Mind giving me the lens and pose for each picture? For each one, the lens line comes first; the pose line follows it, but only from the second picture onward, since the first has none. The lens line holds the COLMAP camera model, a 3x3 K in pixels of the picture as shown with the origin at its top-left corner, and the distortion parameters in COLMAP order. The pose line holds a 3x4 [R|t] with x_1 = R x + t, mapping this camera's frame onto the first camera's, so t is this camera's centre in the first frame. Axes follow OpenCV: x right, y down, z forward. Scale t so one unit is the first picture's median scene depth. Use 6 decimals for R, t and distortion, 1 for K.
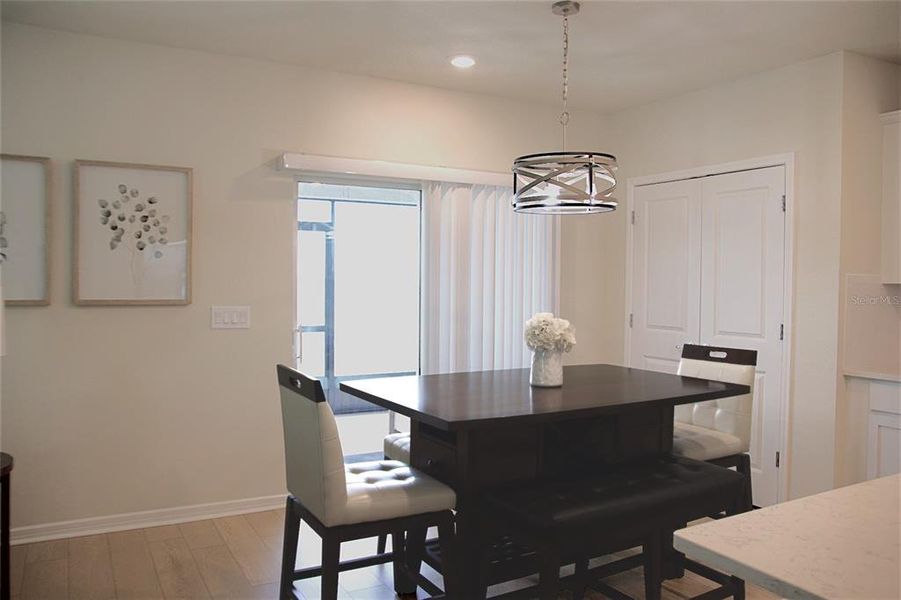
lens RADIAL K [[695.8, 0, 441.5], [0, 695.8, 298.7], [0, 0, 1]] dist [-0.142351, 0.138745]
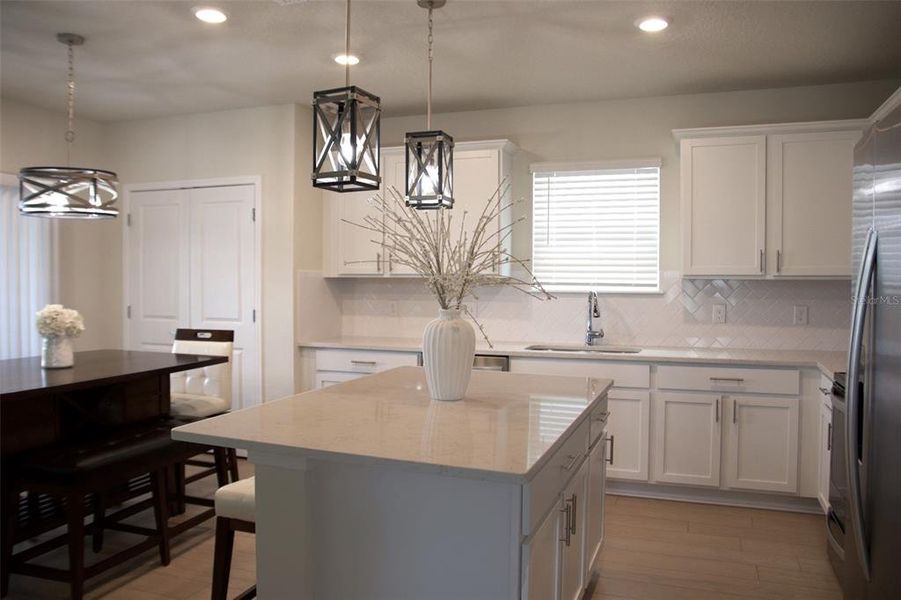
lens RADIAL K [[695.8, 0, 441.5], [0, 695.8, 298.7], [0, 0, 1]] dist [-0.142351, 0.138745]
pose [[0.758982, -0.024951, 0.650633, -0.088500], [0.020579, 0.999686, 0.014330, 0.007217], [-0.650786, 0.002513, 0.759257, -0.263953]]
